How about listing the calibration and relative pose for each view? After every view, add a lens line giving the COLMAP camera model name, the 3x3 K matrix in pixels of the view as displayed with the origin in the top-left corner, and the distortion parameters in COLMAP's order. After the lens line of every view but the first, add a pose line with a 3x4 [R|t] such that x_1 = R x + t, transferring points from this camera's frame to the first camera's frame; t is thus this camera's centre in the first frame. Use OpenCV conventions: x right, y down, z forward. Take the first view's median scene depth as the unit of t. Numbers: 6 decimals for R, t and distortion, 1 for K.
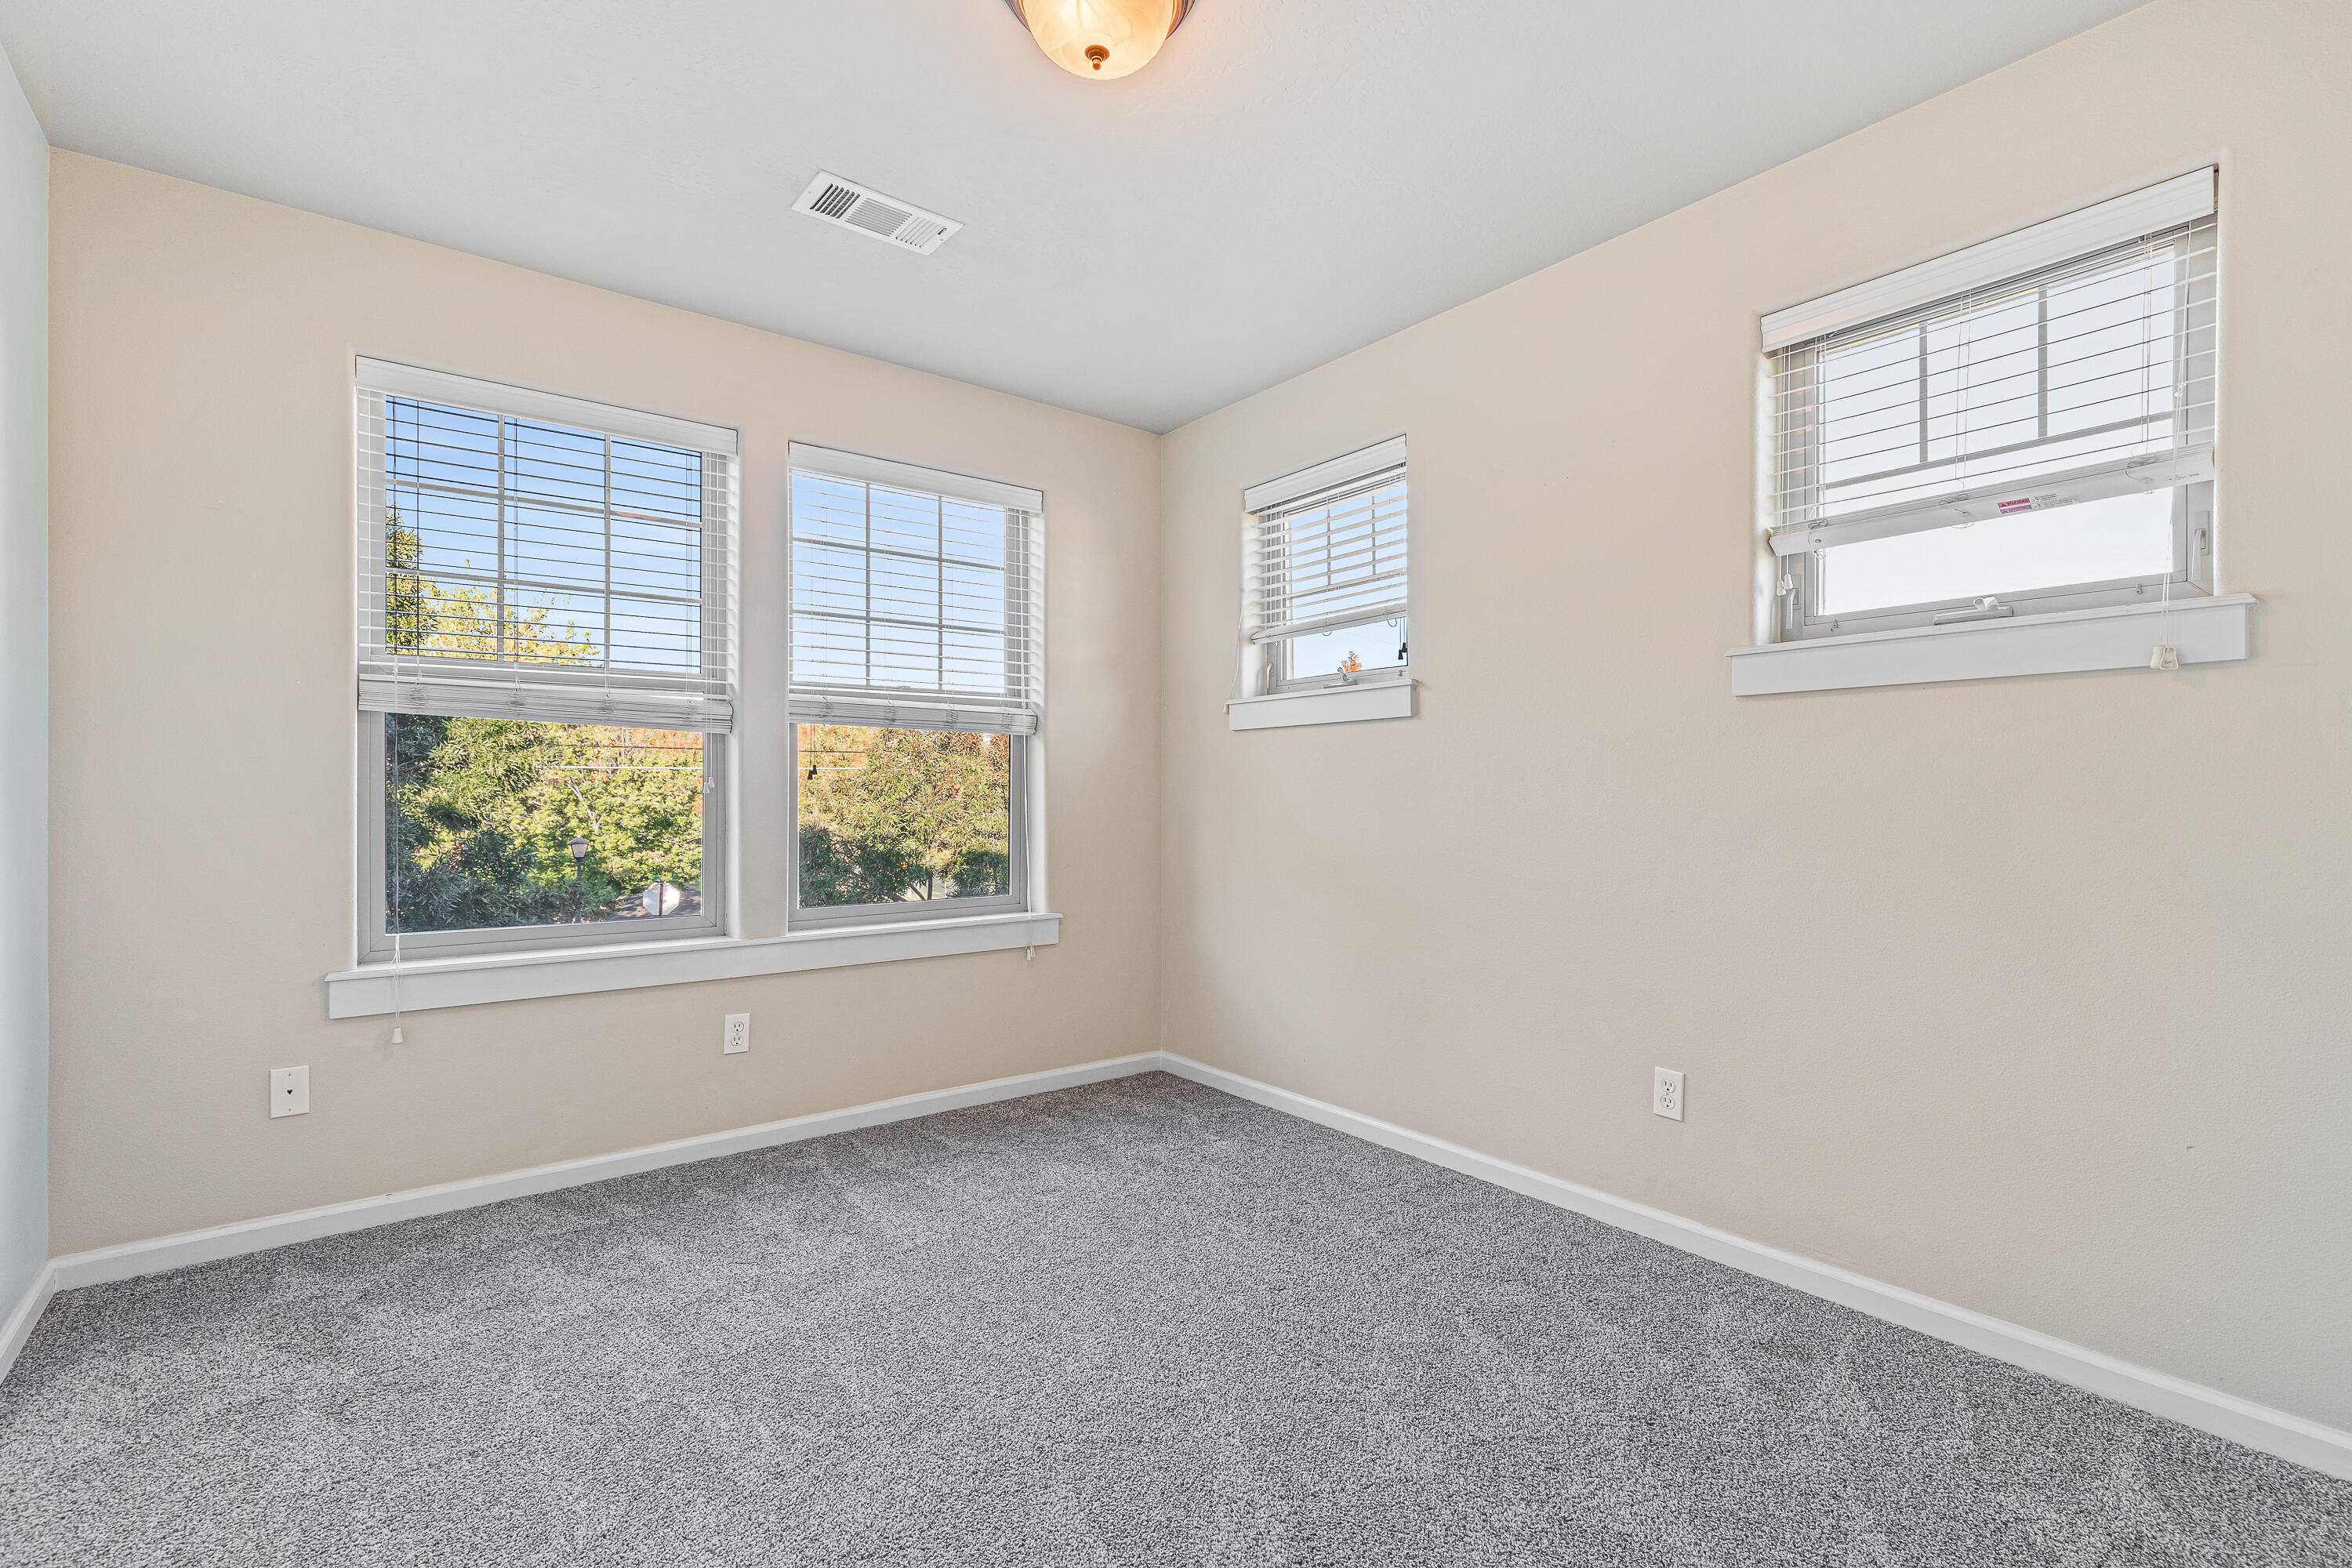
lens RADIAL K [[1058.2, 0, 1197.2], [0, 1058.2, 779.9], [0, 0, 1]] dist [0.001588, -0.000009]
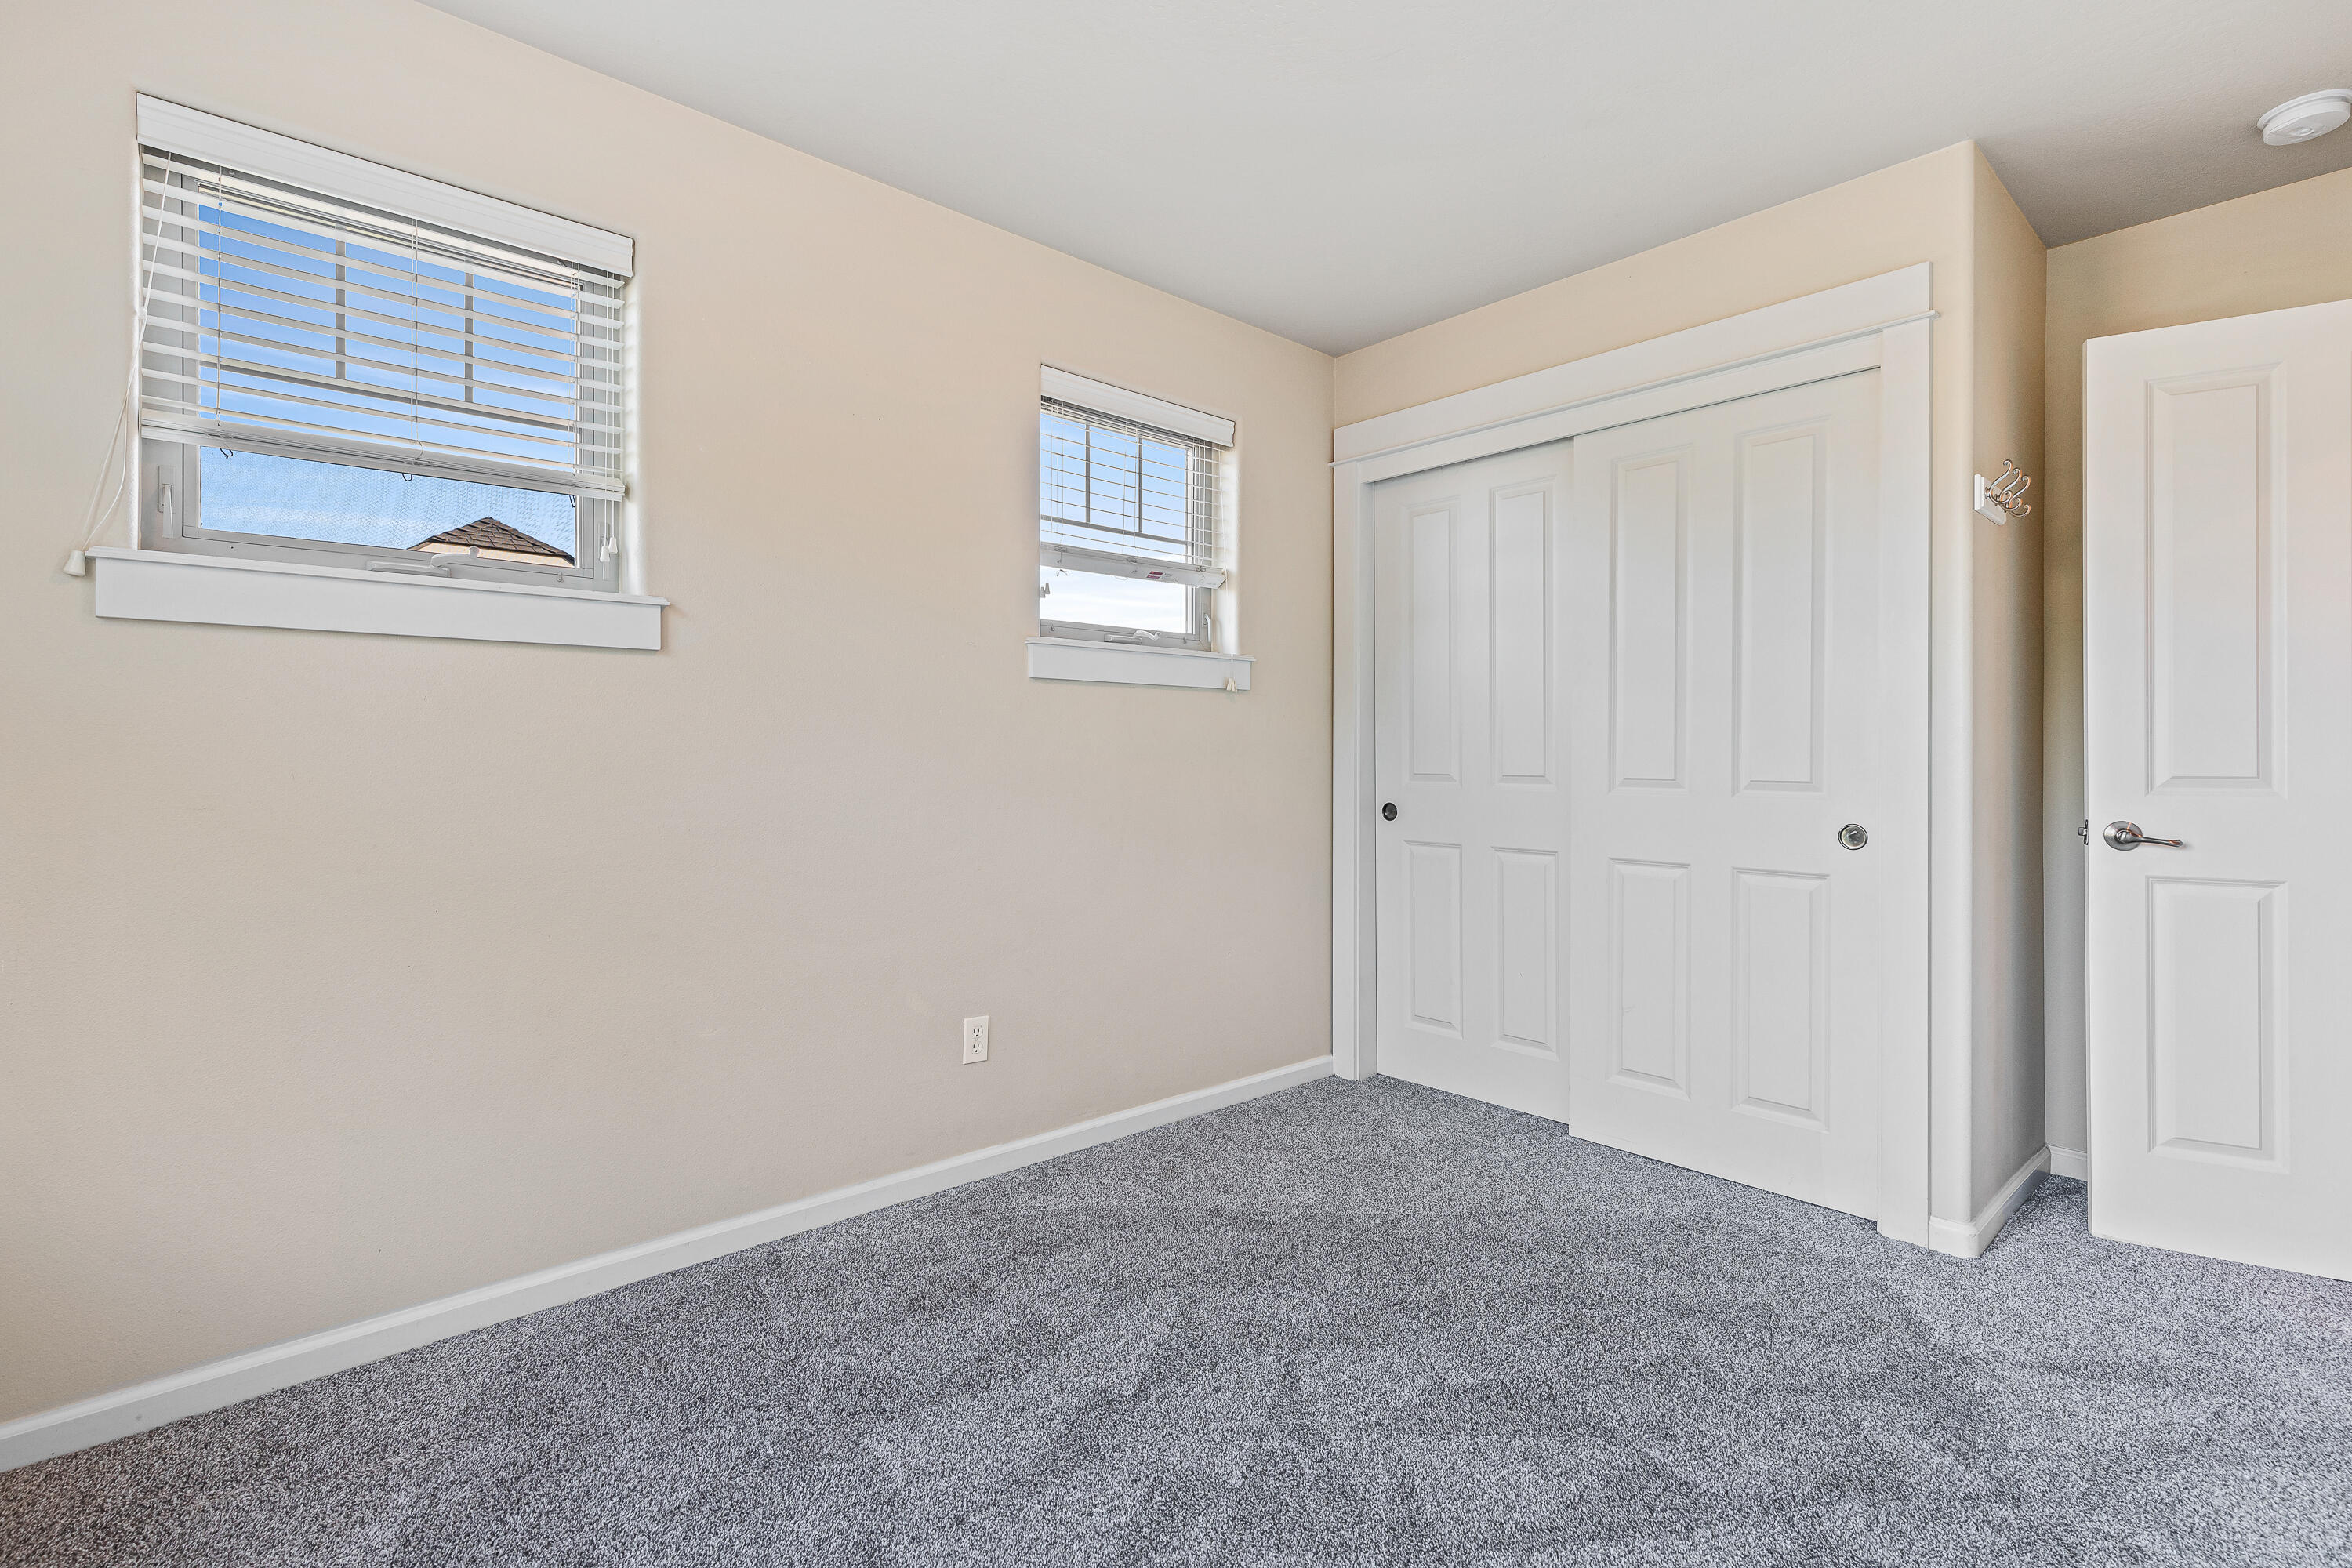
lens RADIAL K [[1107.6, 0, 1183.4], [0, 1107.6, 744.4], [0, 0, 1]] dist [0.003659, 0.000280]
pose [[-0.073317, 0.011907, 0.997238, -0.756753], [-0.015972, 0.999786, -0.013112, 0.008882], [-0.997181, -0.016889, -0.073111, 0.954786]]
